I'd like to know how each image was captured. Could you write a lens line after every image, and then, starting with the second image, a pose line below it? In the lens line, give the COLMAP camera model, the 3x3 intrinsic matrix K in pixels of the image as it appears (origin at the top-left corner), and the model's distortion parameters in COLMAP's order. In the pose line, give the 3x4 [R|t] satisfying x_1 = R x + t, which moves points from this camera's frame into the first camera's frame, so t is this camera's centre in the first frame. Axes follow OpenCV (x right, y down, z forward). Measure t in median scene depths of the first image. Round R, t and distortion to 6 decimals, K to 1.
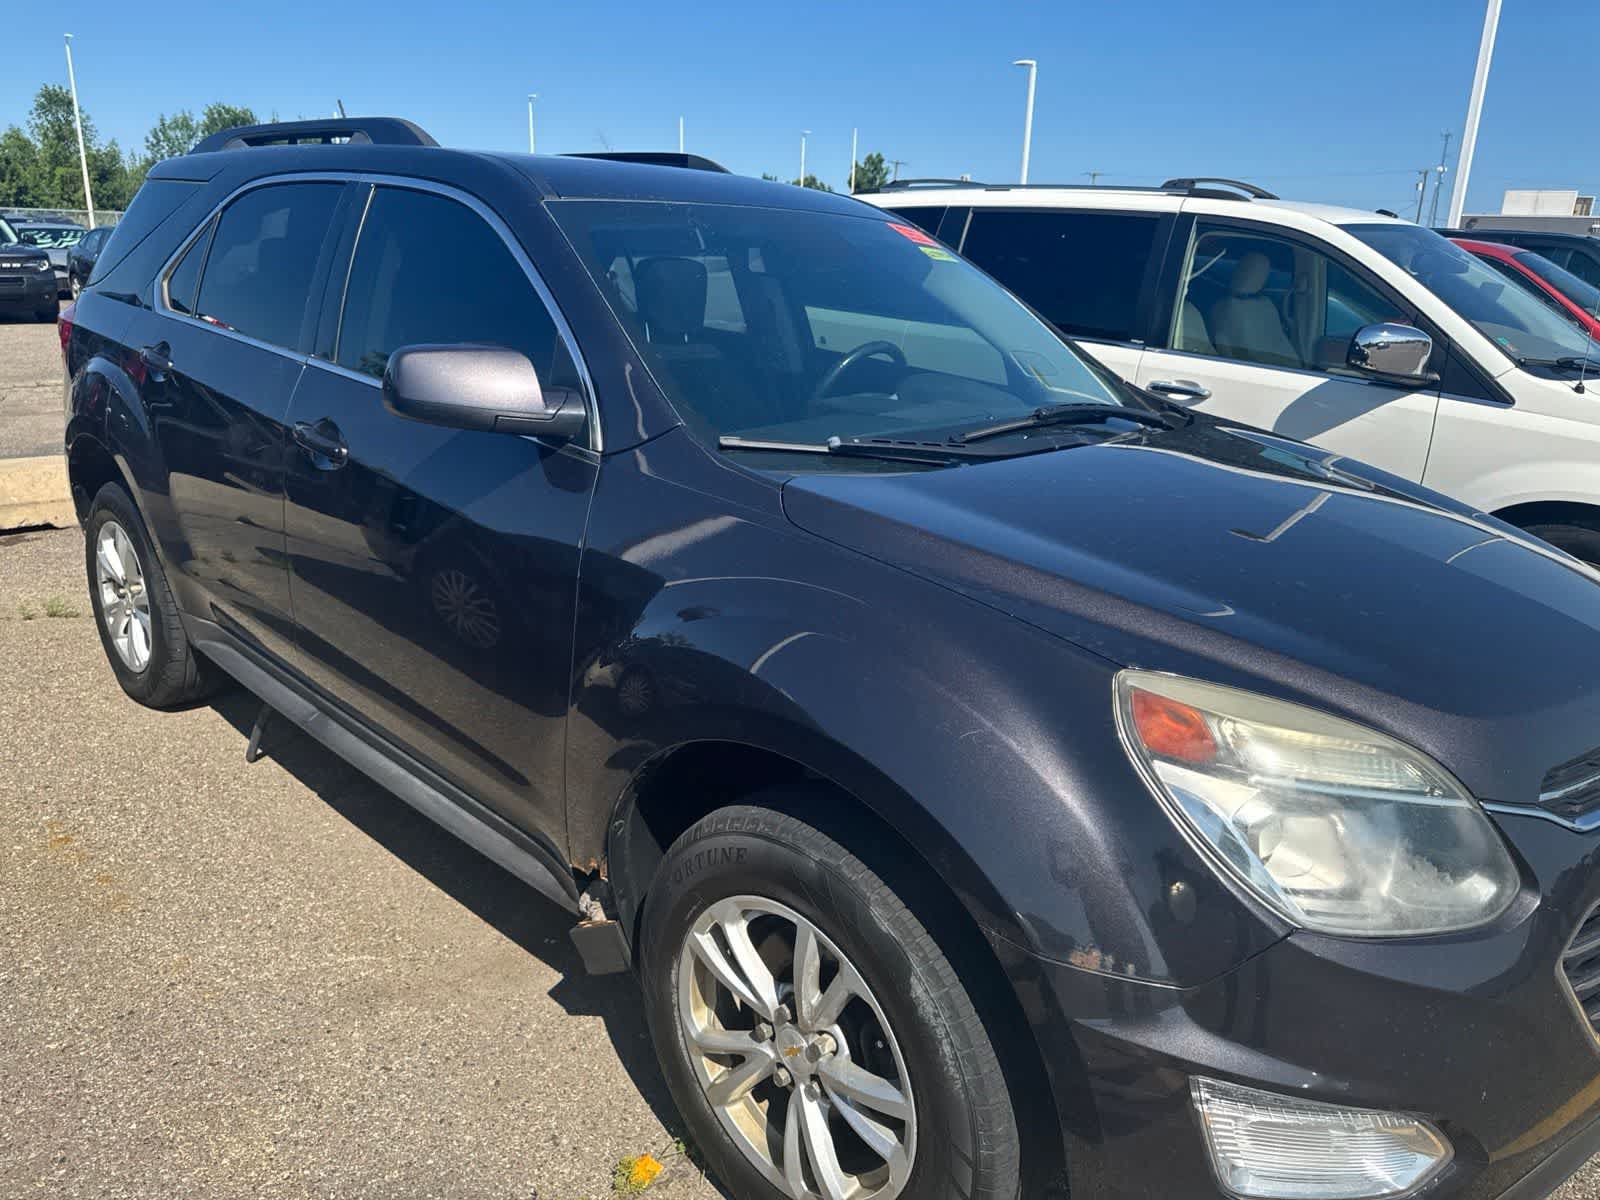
lens RADIAL K [[1143.2, 0, 800.0], [0, 1143.2, 600.0], [0, 0, 1]] dist [0.016797, -0.019857]
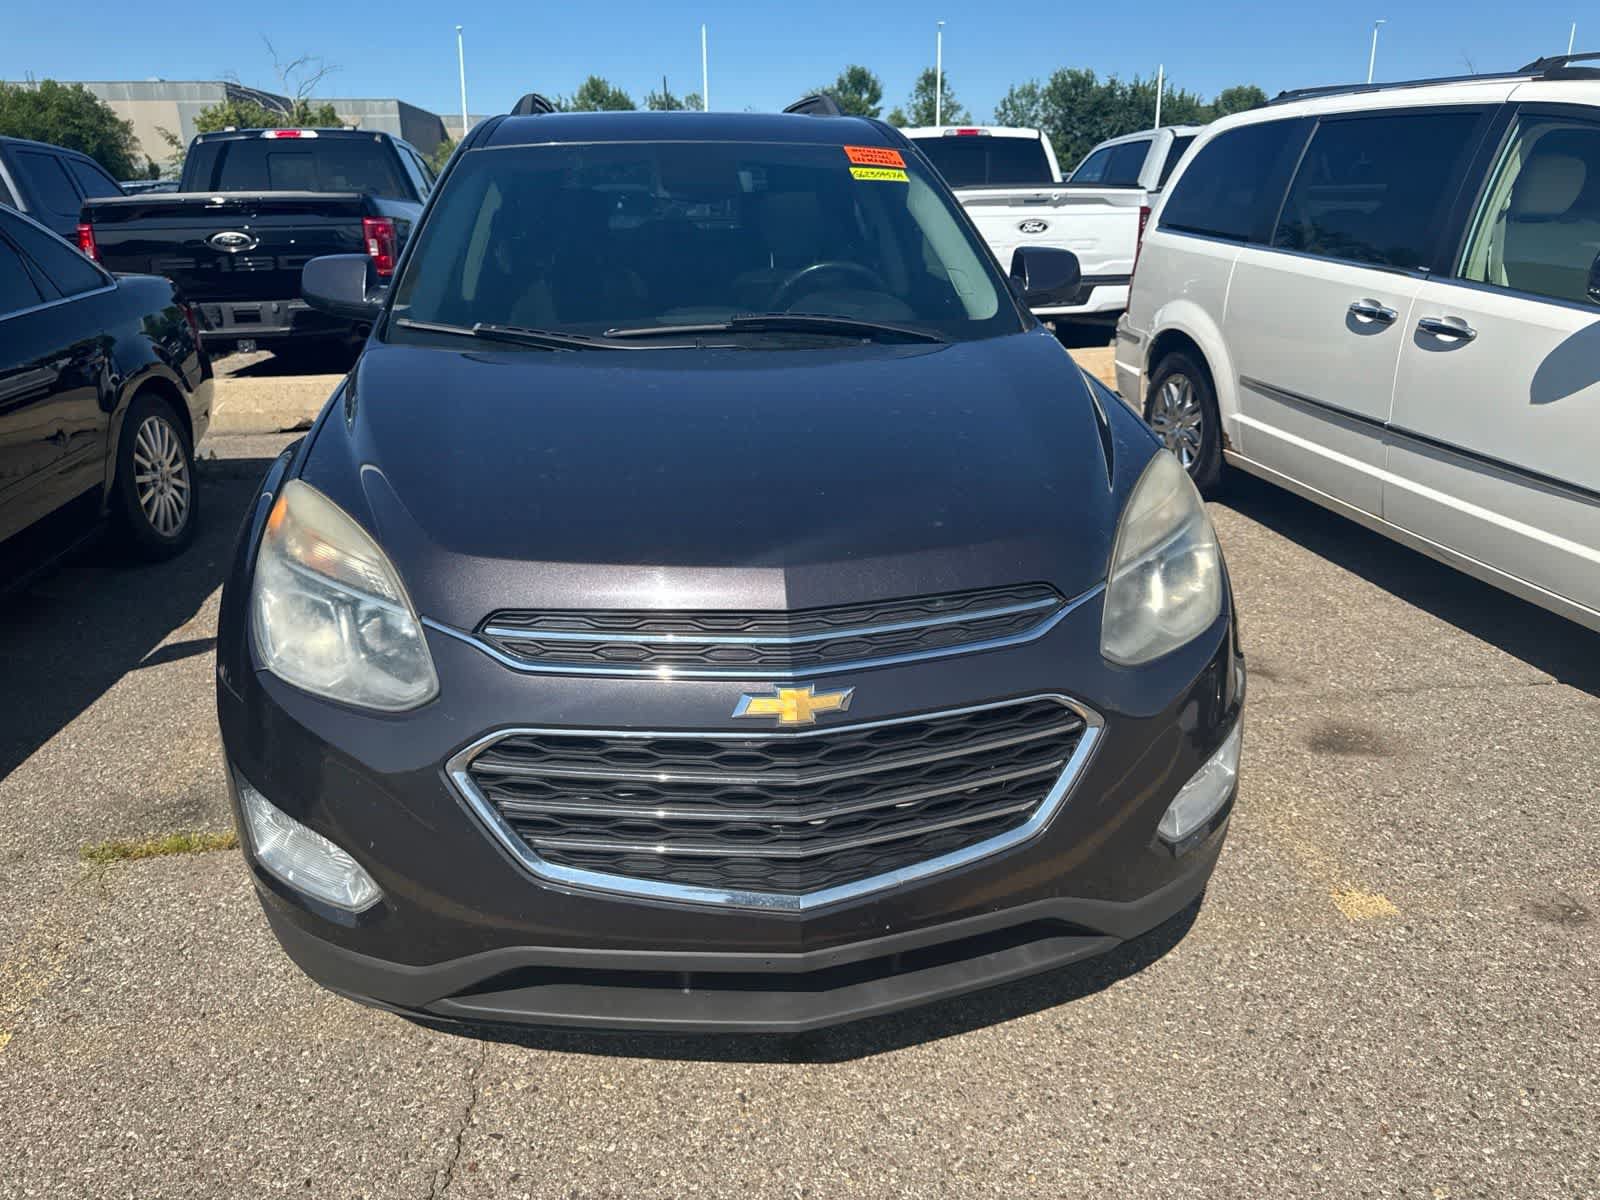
lens RADIAL K [[1142.5, 0, 791.6], [0, 1142.5, 606.2], [0, 0, 1]] dist [0.016995, -0.020206]
pose [[0.779262, 0.171156, -0.602874, 0.738780], [-0.145122, 0.985118, 0.092094, 0.000578], [0.609665, 0.015725, 0.792504, 0.131544]]
